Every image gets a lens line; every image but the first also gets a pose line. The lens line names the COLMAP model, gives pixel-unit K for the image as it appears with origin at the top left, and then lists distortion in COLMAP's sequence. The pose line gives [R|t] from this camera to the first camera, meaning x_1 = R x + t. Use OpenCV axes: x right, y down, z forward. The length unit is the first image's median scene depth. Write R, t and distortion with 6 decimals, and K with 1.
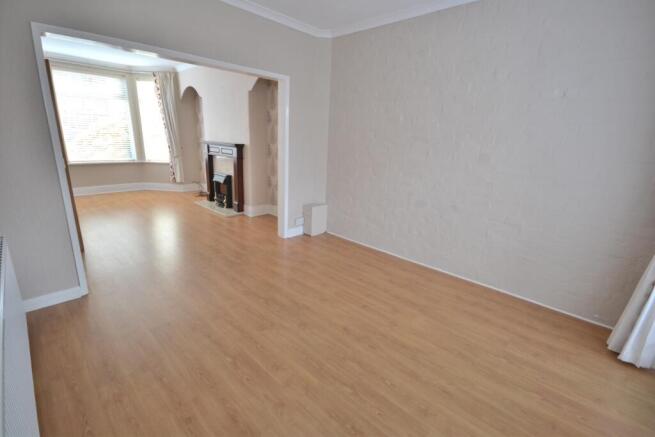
lens RADIAL K [[294.3, 0, 328.0], [0, 294.3, 220.8], [0, 0, 1]] dist [-0.000358, -0.000065]
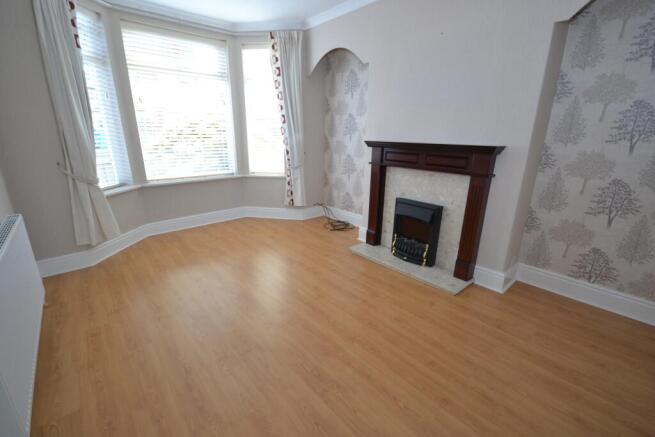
lens RADIAL K [[294.3, 0, 325.7], [0, 294.3, 216.2], [0, 0, 1]] dist [-0.000358, -0.000065]
pose [[0.994791, -0.007839, -0.101630, -0.383327], [0.009131, 0.999883, 0.012254, -0.116797], [0.101522, -0.013118, 0.994747, 0.363218]]
